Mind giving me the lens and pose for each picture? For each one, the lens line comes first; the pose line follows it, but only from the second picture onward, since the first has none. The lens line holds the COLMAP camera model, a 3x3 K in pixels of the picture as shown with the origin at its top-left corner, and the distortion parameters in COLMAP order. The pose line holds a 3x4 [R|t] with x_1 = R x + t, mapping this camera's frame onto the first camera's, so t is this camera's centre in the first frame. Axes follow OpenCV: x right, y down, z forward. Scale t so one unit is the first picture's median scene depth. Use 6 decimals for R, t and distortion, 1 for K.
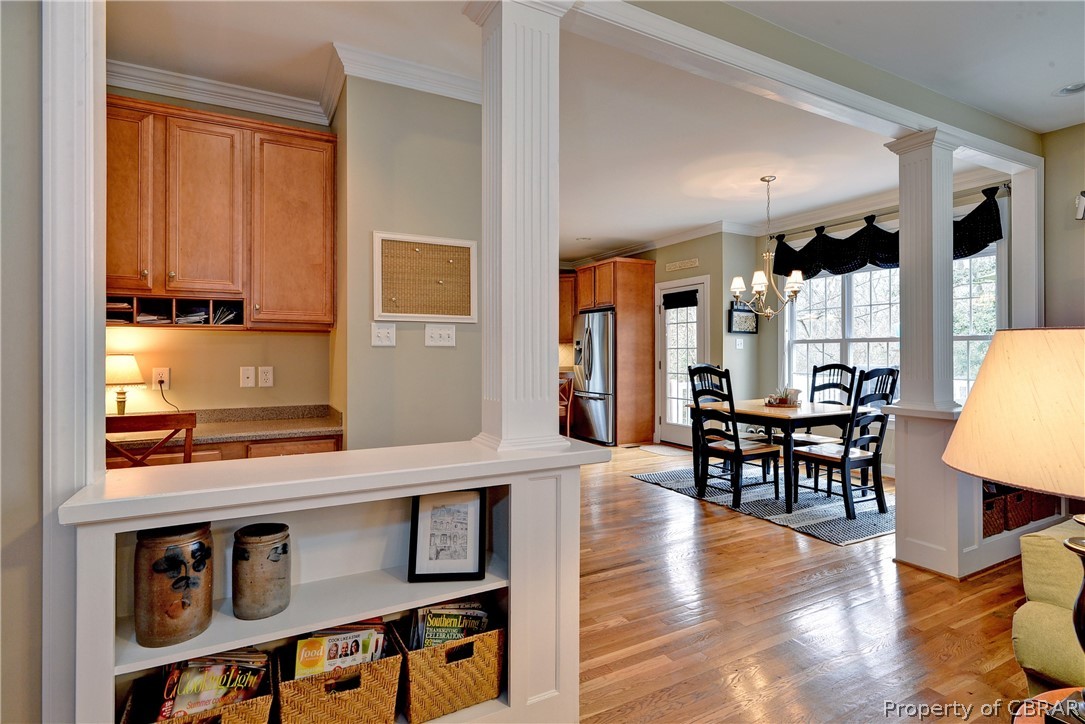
lens RADIAL K [[545.5, 0, 542.5], [0, 545.5, 362.0], [0, 0, 1]] dist [-0.004430, -0.001581]
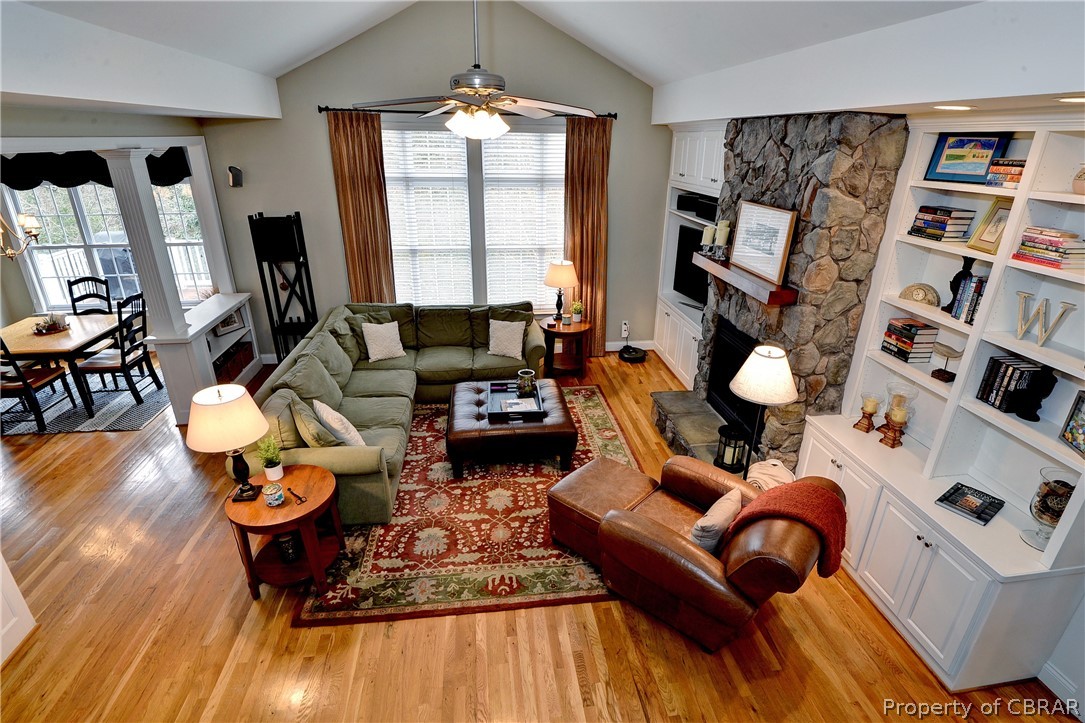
lens RADIAL K [[545.5, 0, 542.5], [0, 545.5, 361.5], [0, 0, 1]] dist [-0.004430, -0.001581]
pose [[0.361162, -0.350218, 0.864239, -0.233756], [-0.001957, 0.926508, 0.376270, -0.330899], [-0.932501, -0.137586, 0.333934, -0.421276]]
